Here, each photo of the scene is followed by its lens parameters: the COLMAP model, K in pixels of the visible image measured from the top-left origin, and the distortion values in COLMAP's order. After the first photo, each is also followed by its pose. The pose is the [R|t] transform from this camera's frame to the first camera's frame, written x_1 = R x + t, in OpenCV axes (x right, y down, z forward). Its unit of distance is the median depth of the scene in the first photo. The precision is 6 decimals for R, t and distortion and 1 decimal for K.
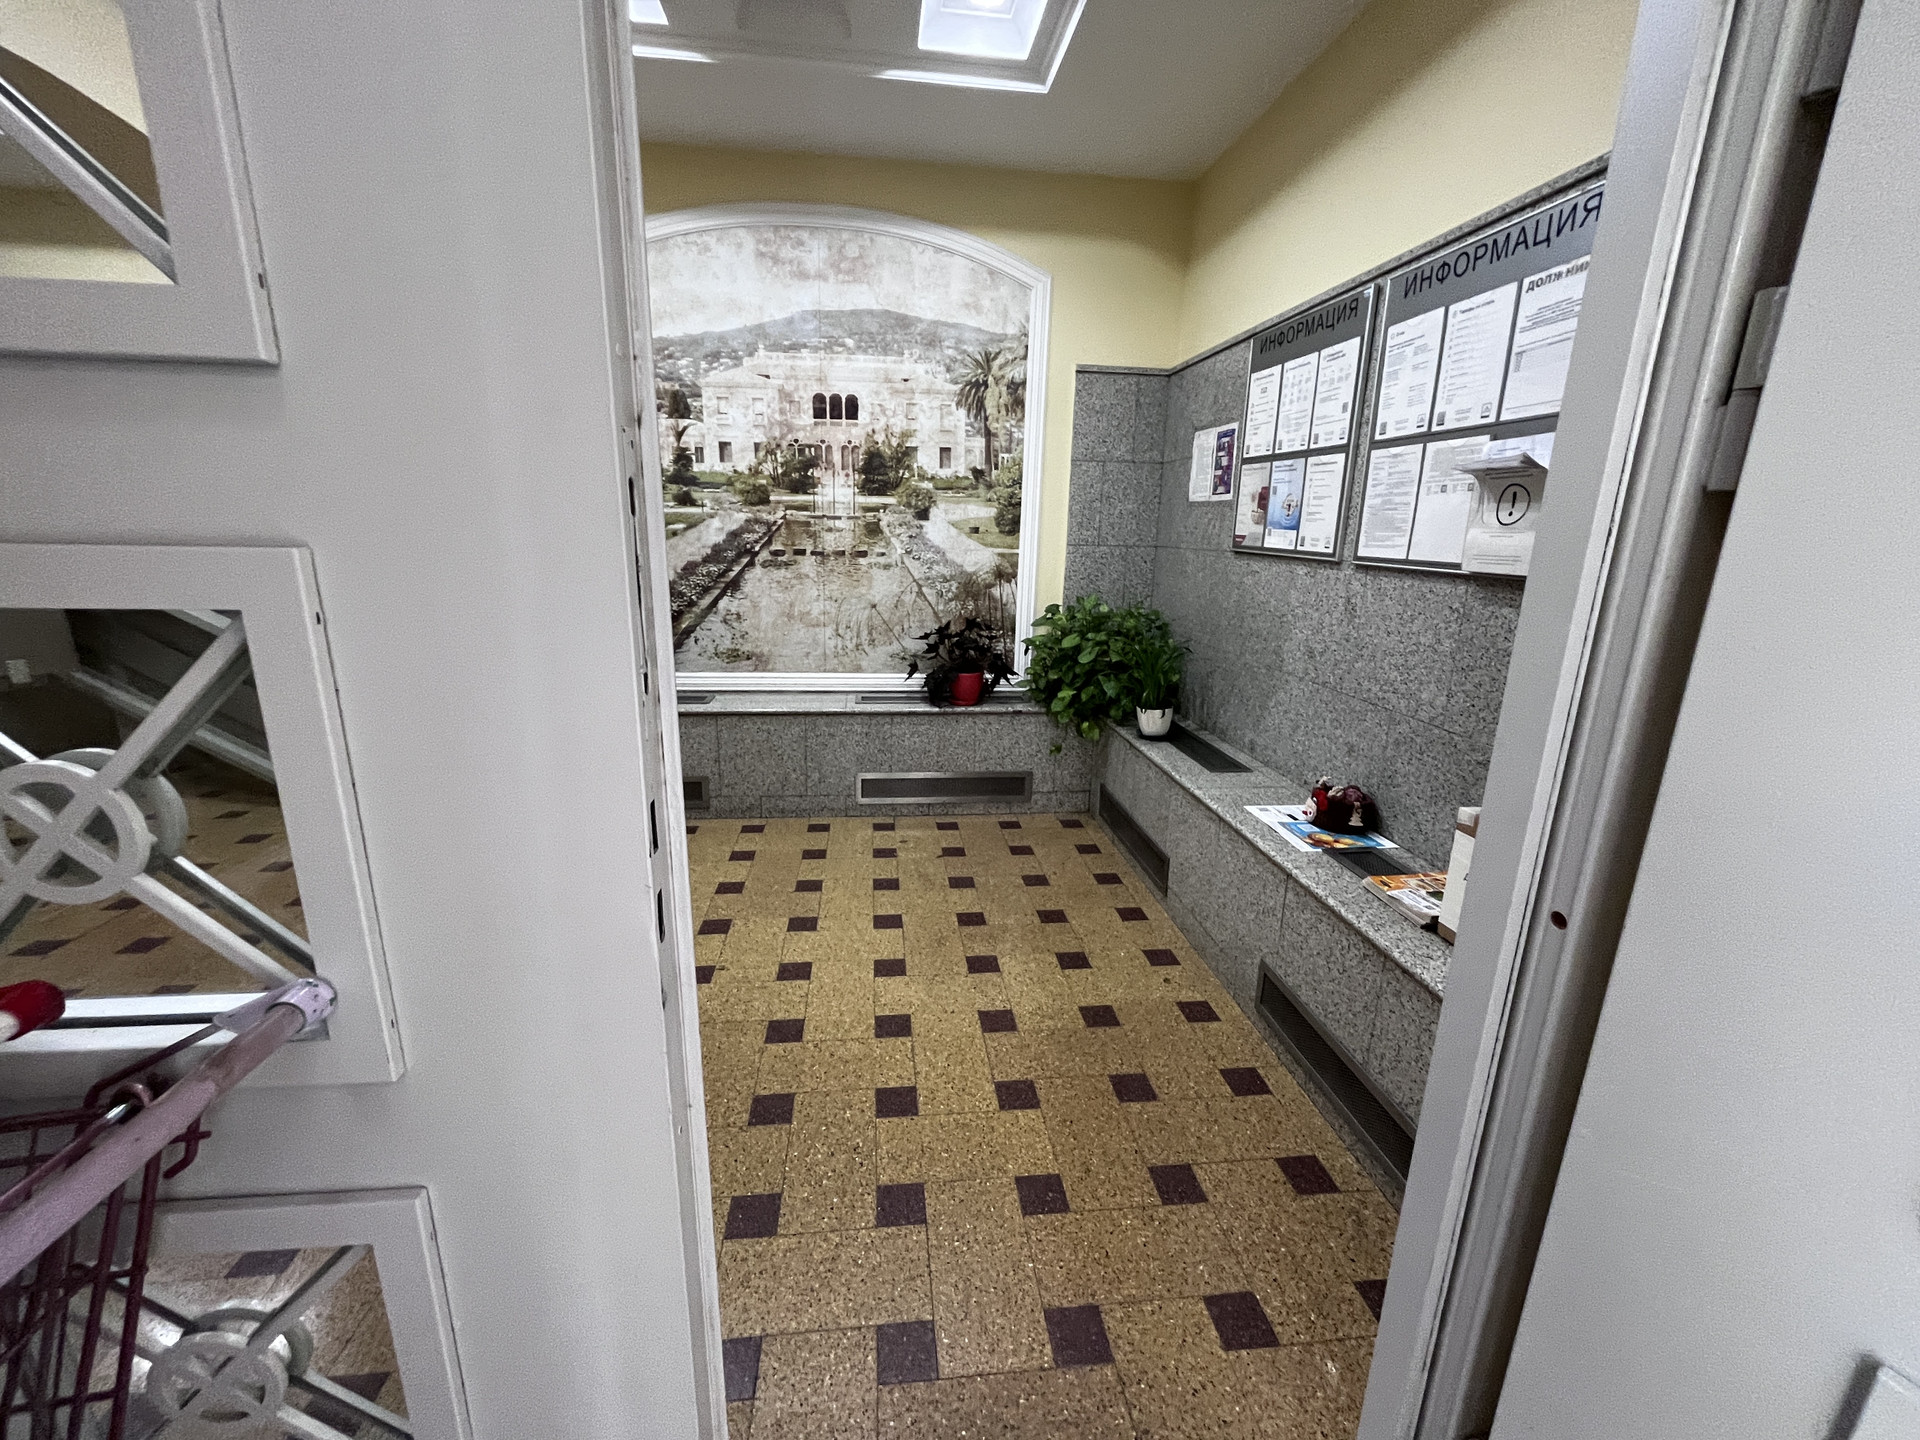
lens RADIAL K [[776.9, 0, 958.1], [0, 776.9, 720.2], [0, 0, 1]] dist [-0.000937, -0.000291]
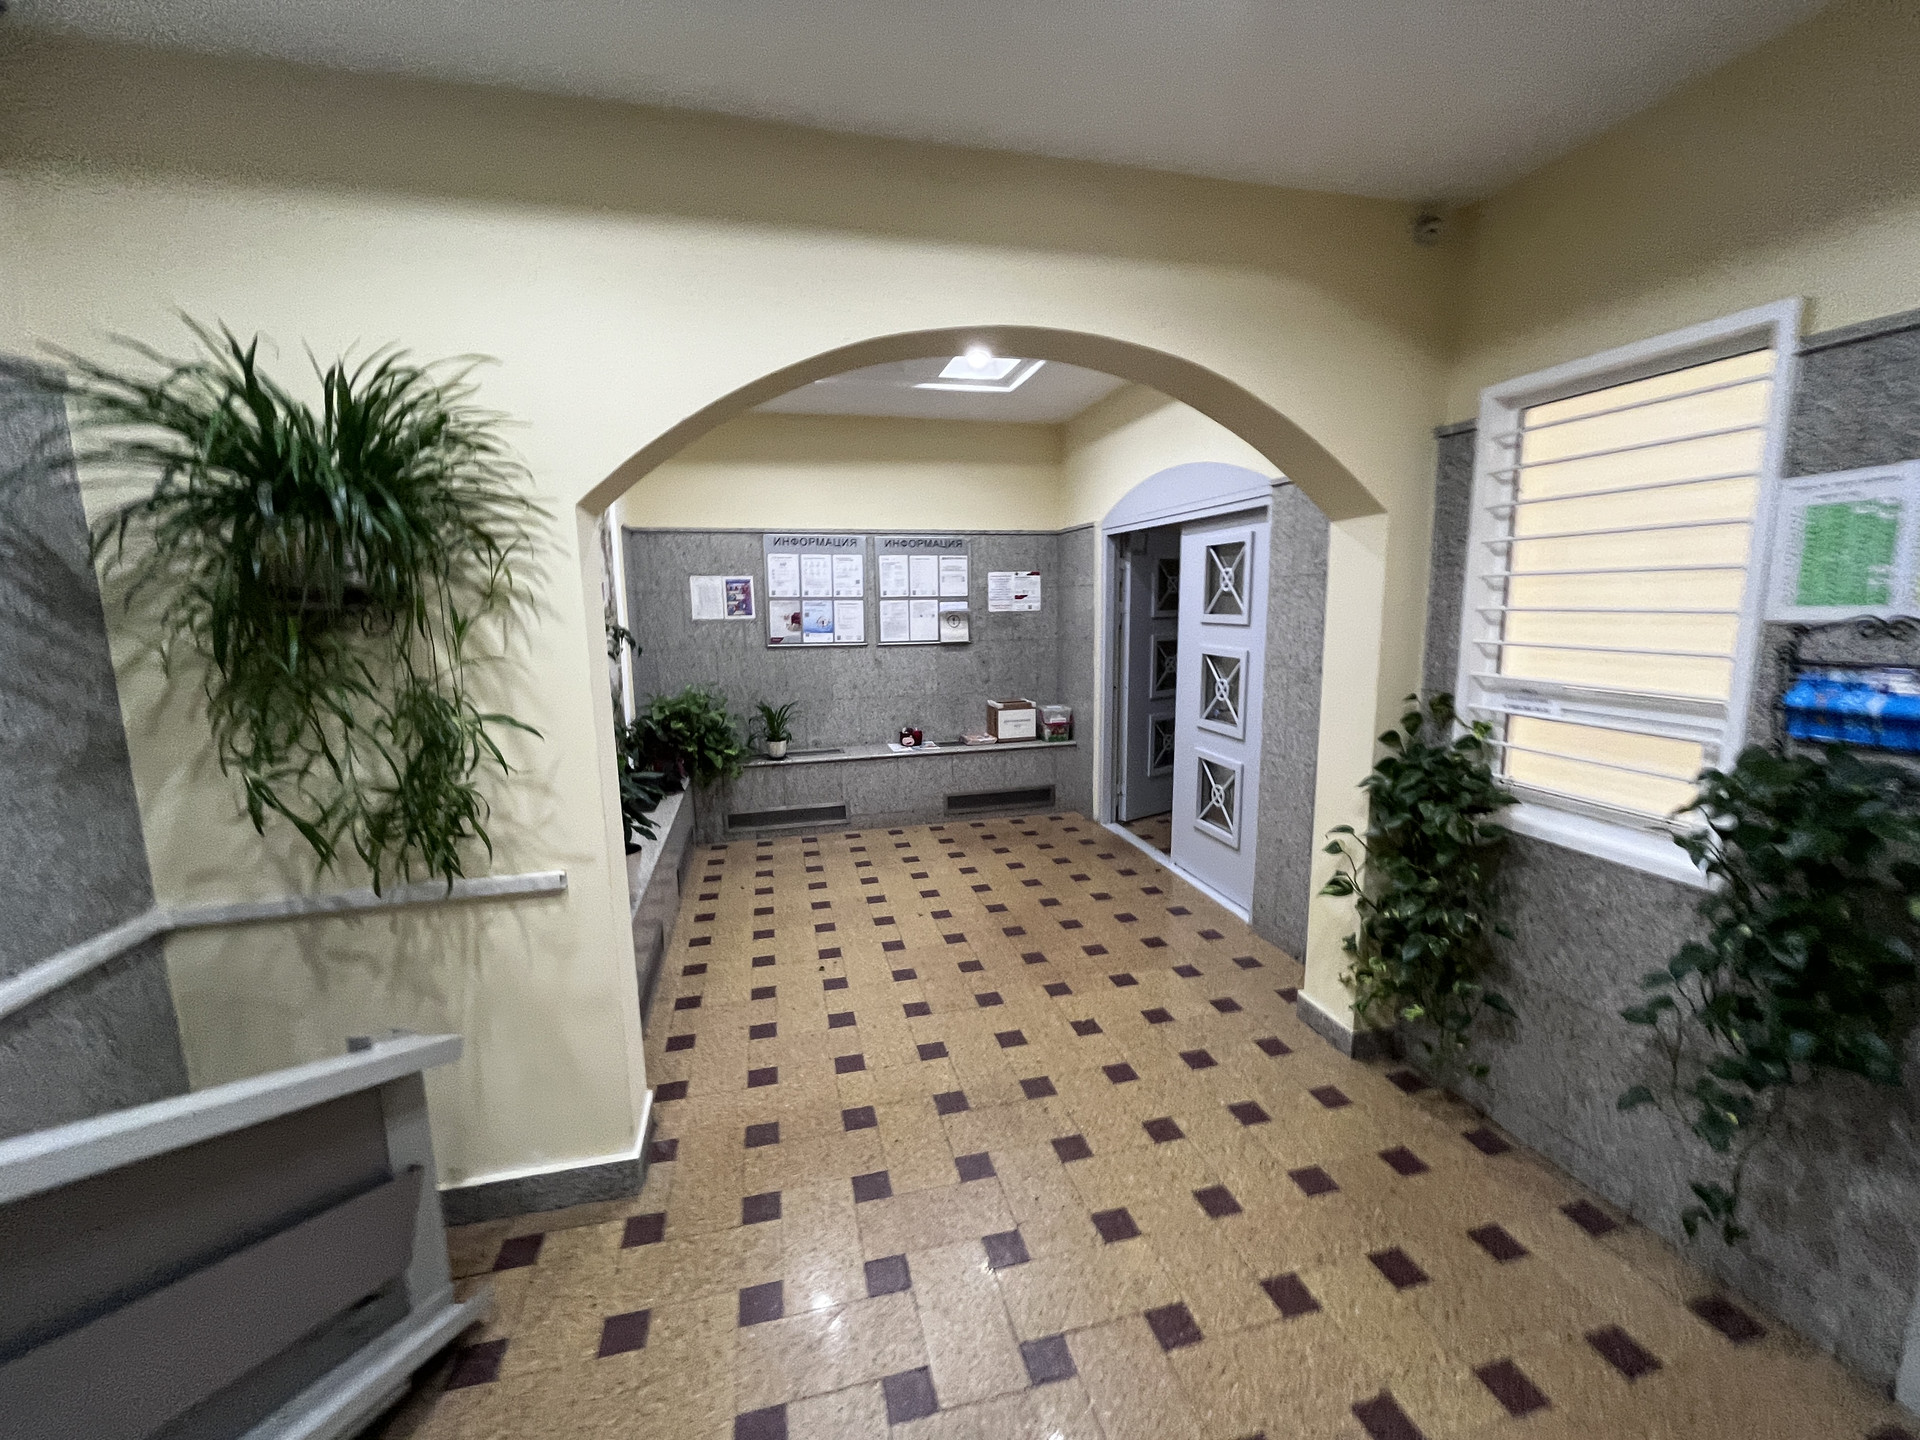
lens RADIAL K [[776.9, 0, 960.2], [0, 776.9, 718.5], [0, 0, 1]] dist [-0.000937, -0.000291]
pose [[-0.136502, -0.169231, 0.976078, -1.836329], [0.254763, 0.946164, 0.199673, -0.378094], [-0.957321, 0.275924, -0.086039, 0.960212]]
